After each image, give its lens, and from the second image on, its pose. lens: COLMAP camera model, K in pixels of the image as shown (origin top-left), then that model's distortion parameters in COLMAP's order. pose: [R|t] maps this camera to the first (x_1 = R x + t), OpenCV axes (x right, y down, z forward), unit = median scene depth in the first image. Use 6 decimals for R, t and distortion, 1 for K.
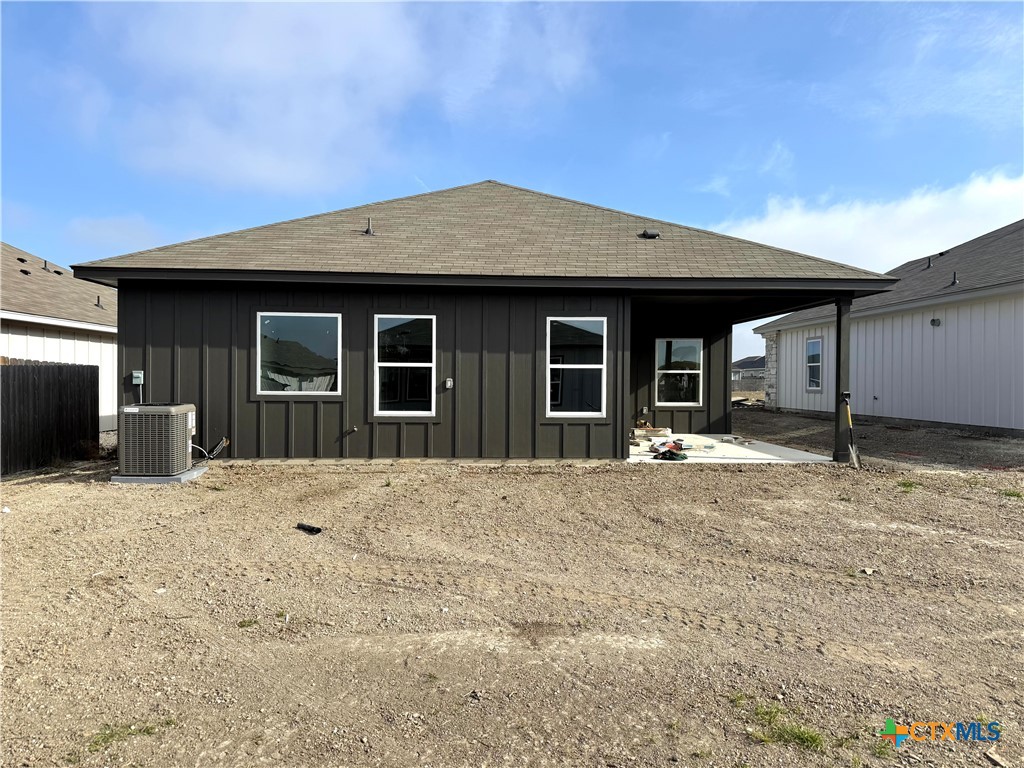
lens RADIAL K [[738.4, 0, 511.9], [0, 738.4, 384.5], [0, 0, 1]] dist [0.057908, -0.091101]
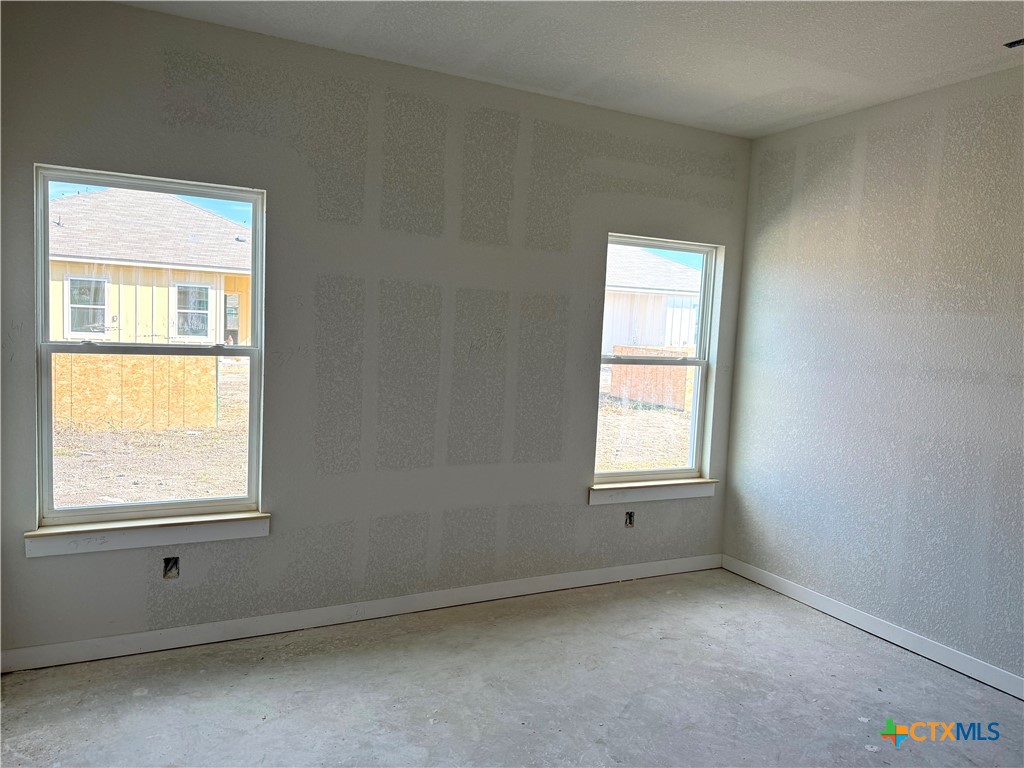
lens RADIAL K [[738.4, 0, 514.9], [0, 738.4, 394.7], [0, 0, 1]] dist [0.057908, -0.091101]
pose [[0.914567, -0.008745, 0.404341, 0.061281], [-0.027654, 0.996074, 0.084092, 0.005153], [-0.403489, -0.088089, 0.910734, -0.971193]]
